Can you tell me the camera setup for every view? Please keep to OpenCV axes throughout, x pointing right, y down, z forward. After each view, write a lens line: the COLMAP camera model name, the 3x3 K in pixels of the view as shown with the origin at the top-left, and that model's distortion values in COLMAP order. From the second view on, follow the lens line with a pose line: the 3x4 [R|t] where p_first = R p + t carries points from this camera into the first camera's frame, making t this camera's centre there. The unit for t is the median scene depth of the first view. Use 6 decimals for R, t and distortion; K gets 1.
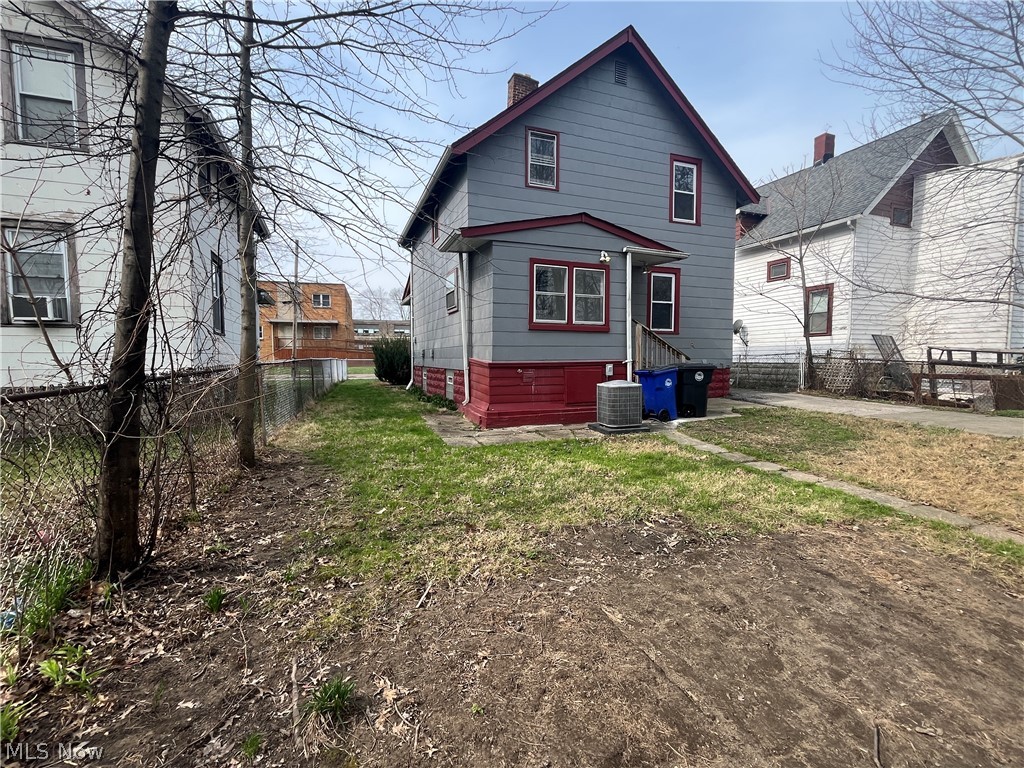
lens RADIAL K [[468.9, 0, 512.0], [0, 468.9, 384.0], [0, 0, 1]] dist [0.001702, -0.000538]
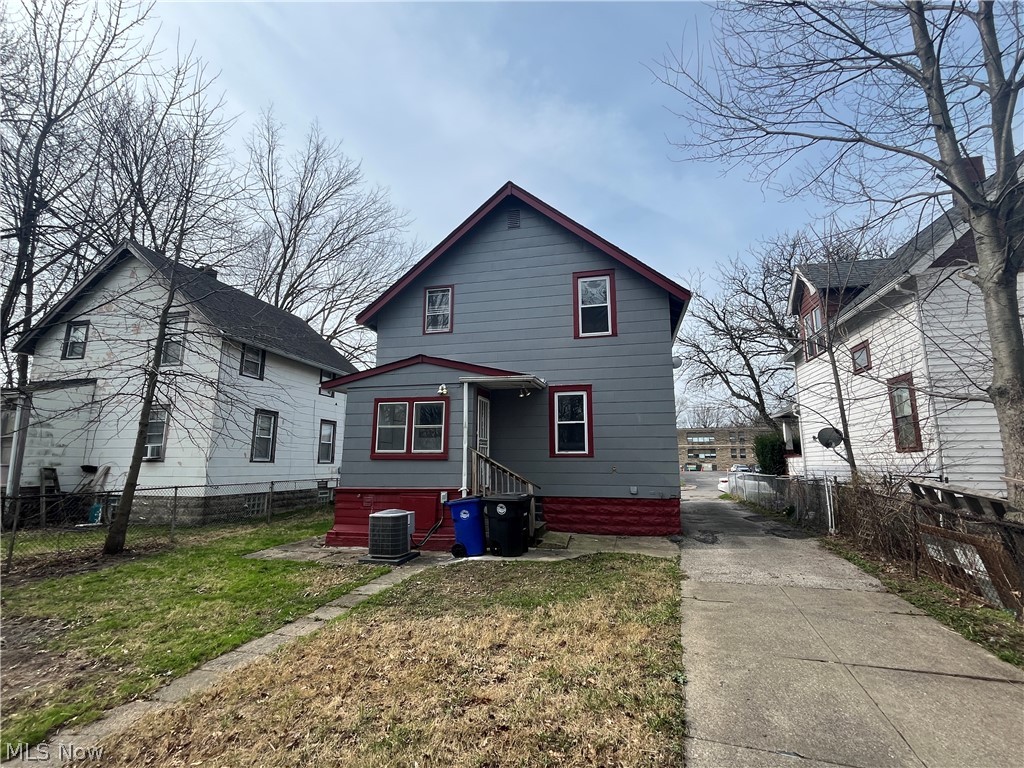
lens RADIAL K [[453.8, 0, 527.6], [0, 453.8, 389.6], [0, 0, 1]] dist [0.001781, 0.000086]
pose [[0.829182, -0.088760, -0.551887, 0.851762], [-0.030419, 0.978684, -0.203105, -0.059499], [0.558151, 0.185199, 0.808807, 0.243151]]
